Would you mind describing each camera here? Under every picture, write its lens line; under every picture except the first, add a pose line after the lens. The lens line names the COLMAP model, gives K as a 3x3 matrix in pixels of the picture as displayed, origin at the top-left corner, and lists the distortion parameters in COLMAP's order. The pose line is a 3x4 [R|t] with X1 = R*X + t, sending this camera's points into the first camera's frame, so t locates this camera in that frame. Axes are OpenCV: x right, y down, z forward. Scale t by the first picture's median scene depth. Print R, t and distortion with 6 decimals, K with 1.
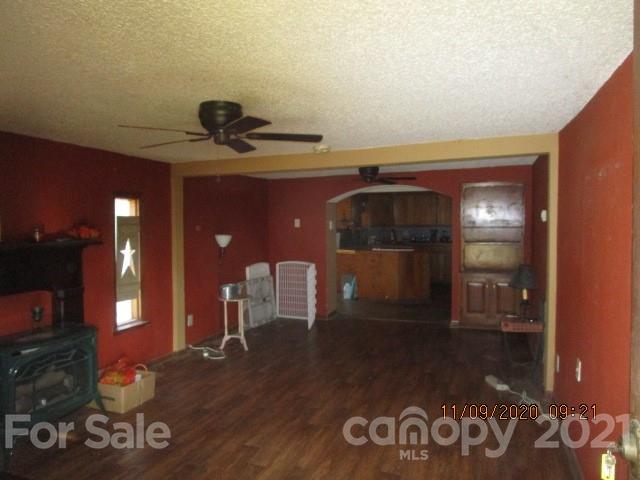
lens RADIAL K [[454.2, 0, 320.0], [0, 454.2, 240.0], [0, 0, 1]] dist [-0.030956, 0.001885]
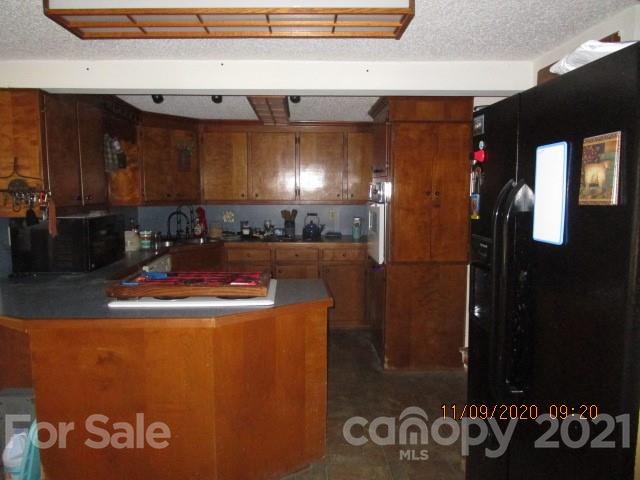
lens RADIAL K [[454.2, 0, 320.0], [0, 454.2, 240.0], [0, 0, 1]] dist [-0.030956, 0.001885]
pose [[0.917228, -0.037192, 0.396624, 0.194400], [0.011782, 0.997729, 0.066311, -0.047317], [-0.398189, -0.056149, 0.915583, 1.151491]]
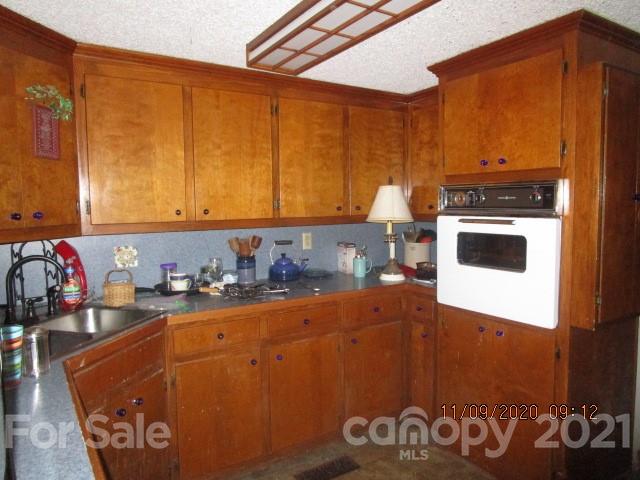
lens RADIAL K [[454.2, 0, 320.0], [0, 454.2, 240.0], [0, 0, 1]] dist [-0.030956, 0.001885]
pose [[0.591191, -0.069552, 0.803527, 0.139465], [0.051144, 0.997503, 0.048714, -0.065701], [-0.804909, 0.012297, 0.593271, 1.673834]]
